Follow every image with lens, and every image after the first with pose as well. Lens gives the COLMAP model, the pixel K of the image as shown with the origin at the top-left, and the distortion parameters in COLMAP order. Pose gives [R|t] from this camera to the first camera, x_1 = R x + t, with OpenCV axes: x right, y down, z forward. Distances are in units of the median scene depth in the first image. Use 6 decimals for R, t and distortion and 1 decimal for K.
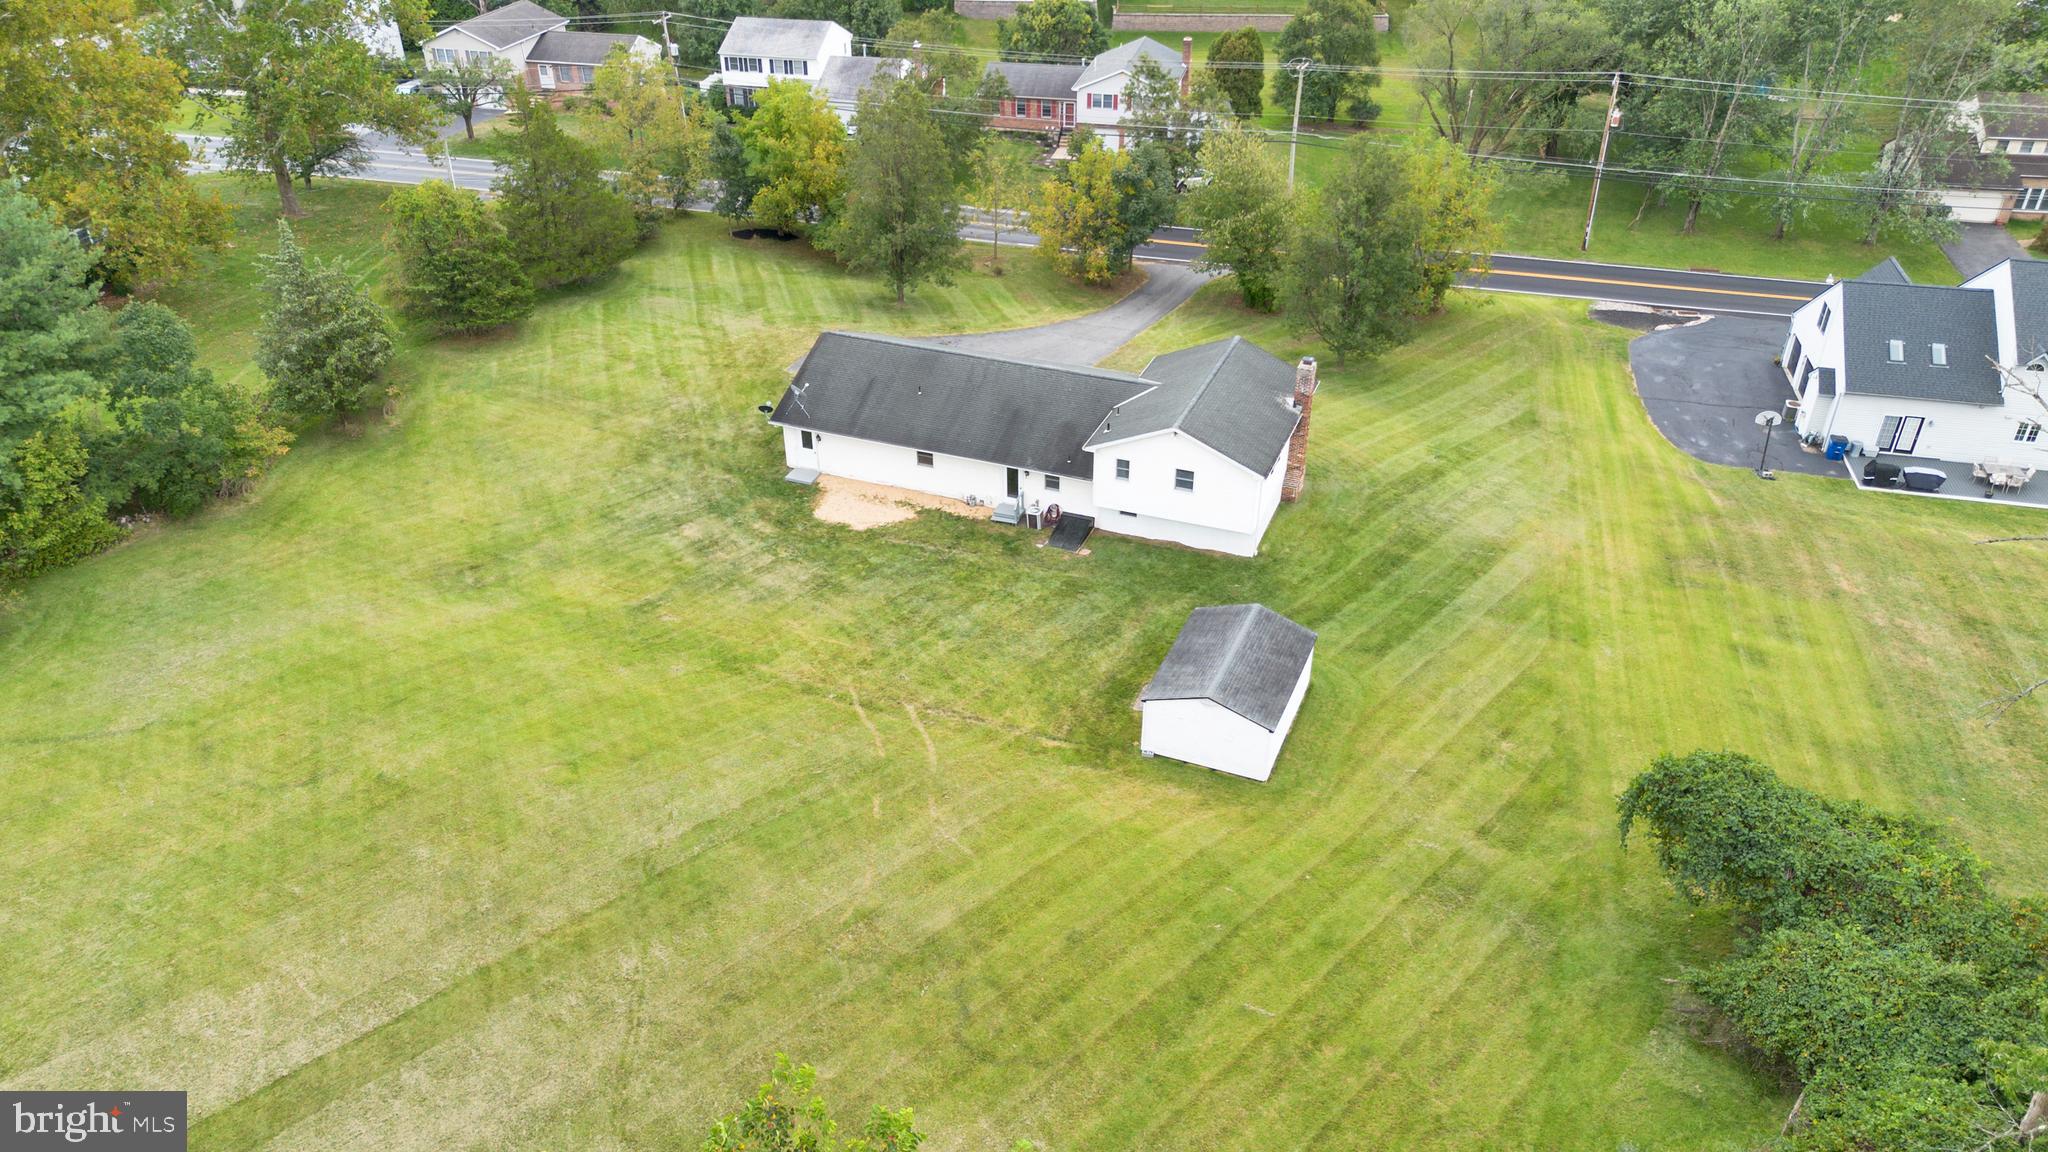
lens RADIAL K [[1441.1, 0, 1019.4], [0, 1441.1, 578.7], [0, 0, 1]] dist [0.078644, -0.082397]
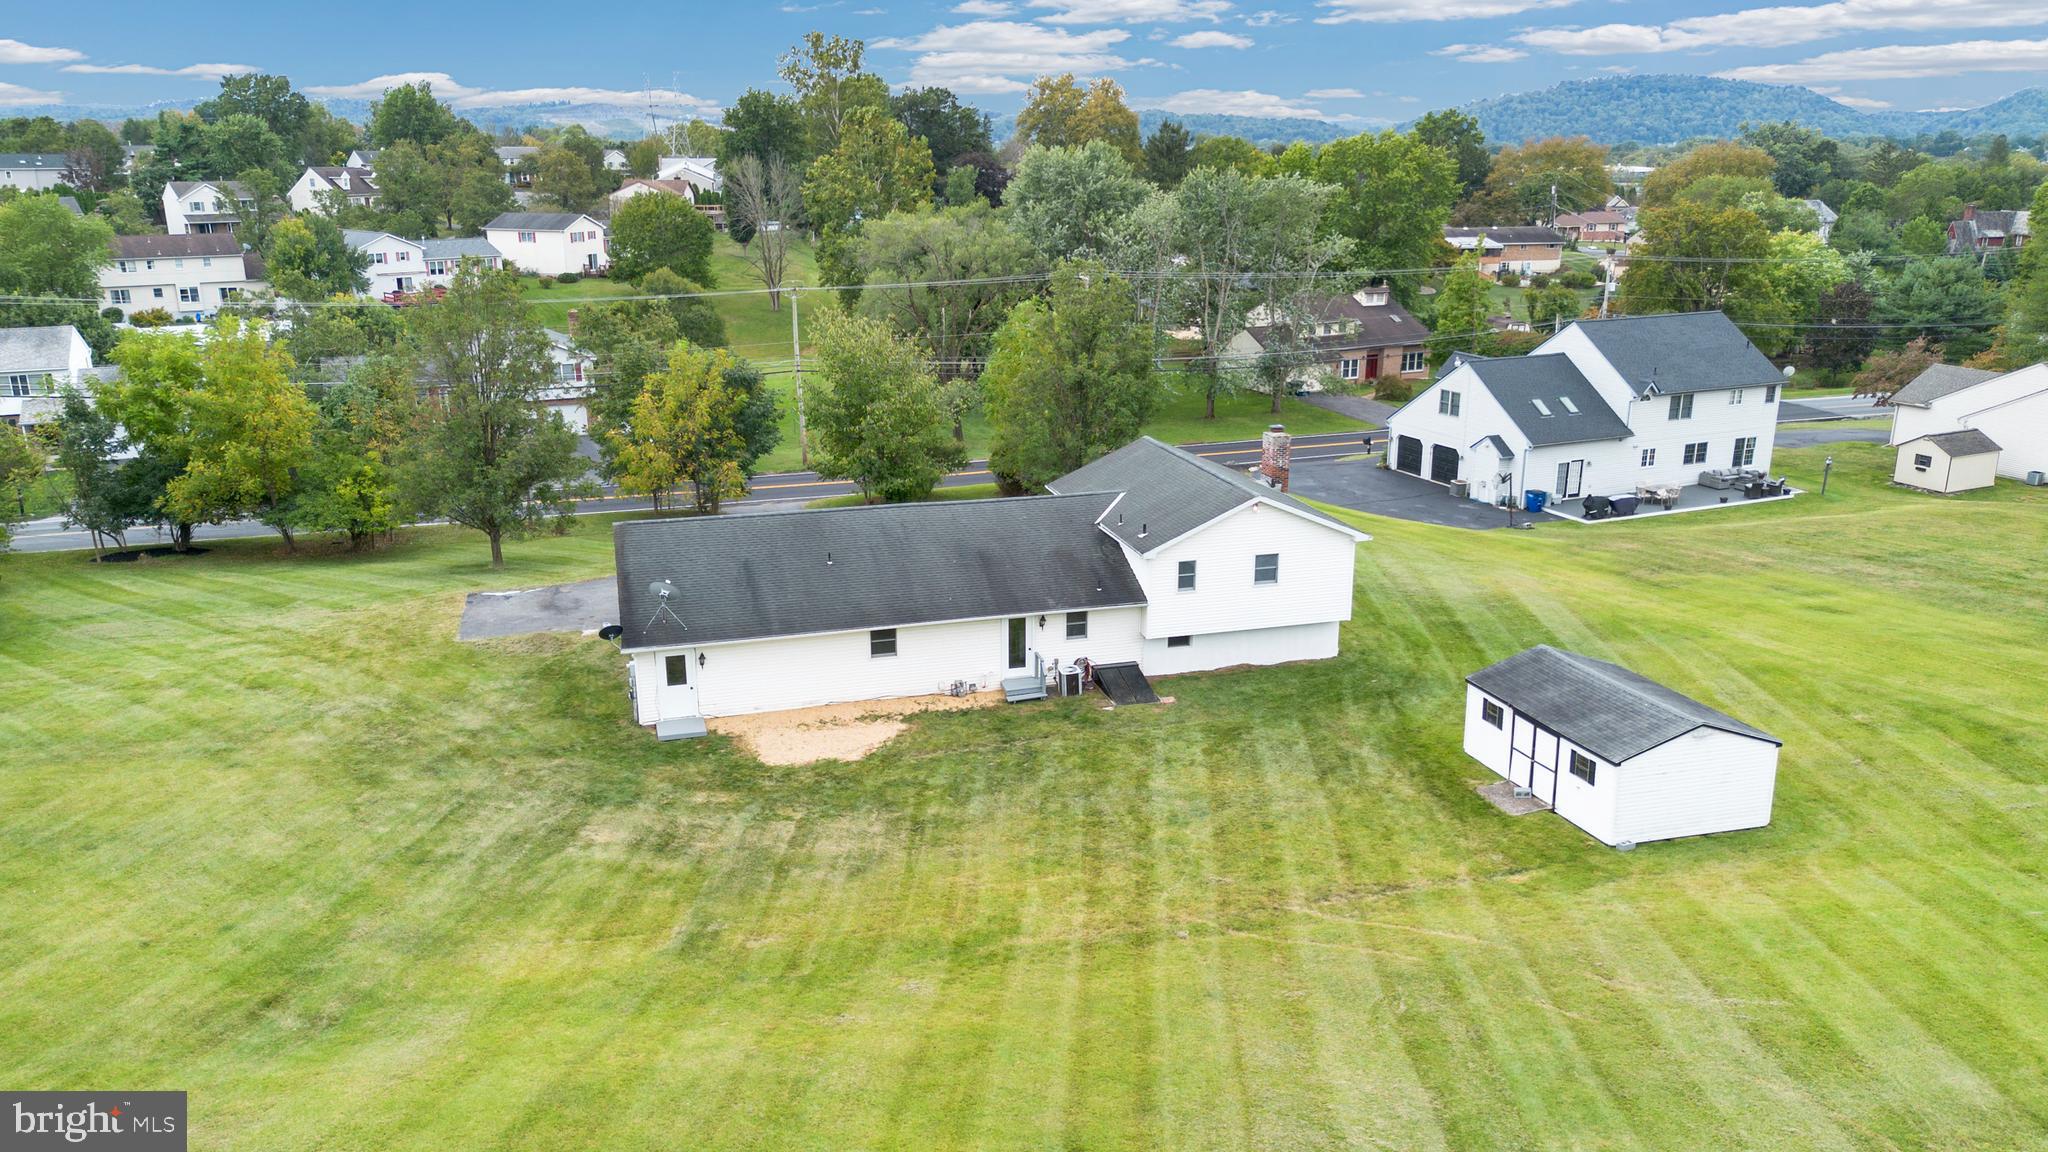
lens RADIAL K [[1444.6, 0, 1018.8], [0, 1444.6, 576.8], [0, 0, 1]] dist [0.069090, -0.065699]
pose [[0.794211, -0.168491, 0.583815, -0.406698], [0.319886, 0.932808, -0.165956, 0.019104], [-0.516625, 0.318558, 0.794745, 0.432966]]
